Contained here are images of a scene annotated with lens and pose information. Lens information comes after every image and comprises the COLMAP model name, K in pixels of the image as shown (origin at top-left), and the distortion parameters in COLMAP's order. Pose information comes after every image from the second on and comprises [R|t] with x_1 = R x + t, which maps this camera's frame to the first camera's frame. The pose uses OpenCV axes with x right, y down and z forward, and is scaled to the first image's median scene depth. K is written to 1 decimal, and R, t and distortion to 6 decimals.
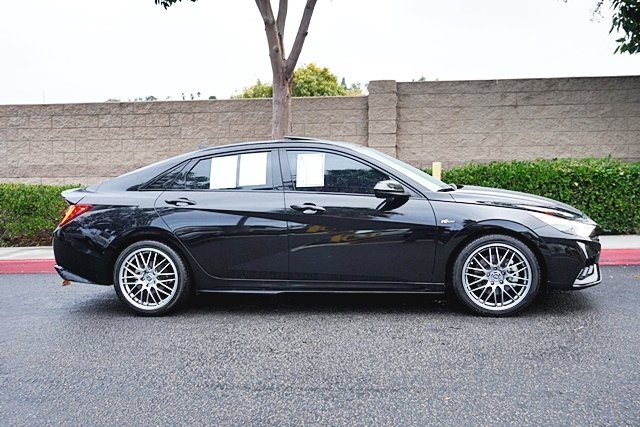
lens RADIAL K [[611.4, 0, 320.0], [0, 611.4, 213.5], [0, 0, 1]] dist [0.001765, -0.001754]
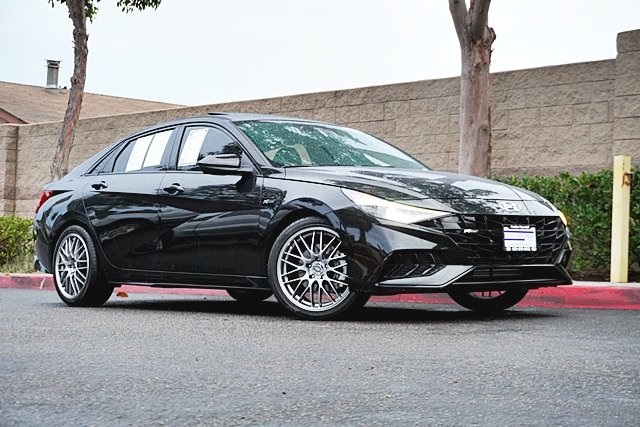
lens RADIAL K [[1211.6, 0, 331.5], [0, 1211.6, 214.0], [0, 0, 1]] dist [-0.015681, 0.065408]
pose [[0.764082, 0.010500, -0.645034, 0.656236], [-0.069330, 0.995413, -0.065923, 0.064983], [0.641383, 0.095091, 0.761305, -0.093316]]
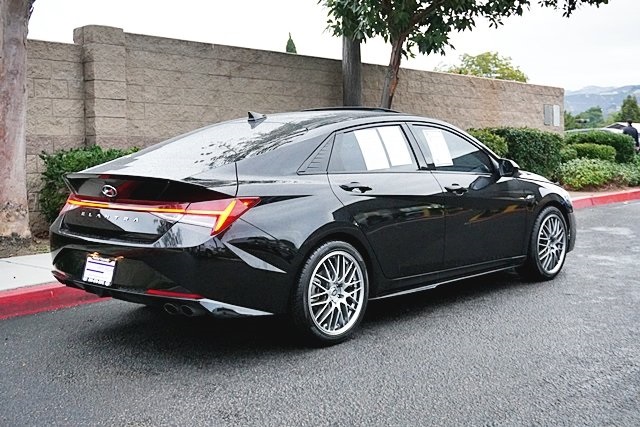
lens RADIAL K [[819.4, 0, 320.0], [0, 819.4, 213.5], [0, 0, 1]] dist [-0.001469, -0.030132]
pose [[0.560291, -0.054726, 0.826486, -0.588796], [0.051572, 0.998184, 0.031134, -0.010838], [-0.826689, 0.025180, 0.562096, 0.243915]]
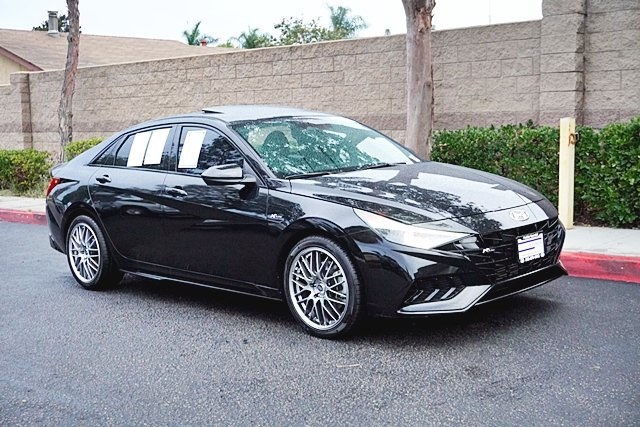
lens RADIAL K [[823.1, 0, 320.0], [0, 823.1, 213.5], [0, 0, 1]] dist [-0.013754, -0.010394]
pose [[0.808943, 0.058583, -0.584961, 0.451460], [-0.014655, 0.996723, 0.079555, -0.040009], [0.587705, -0.055783, 0.807150, 0.063122]]
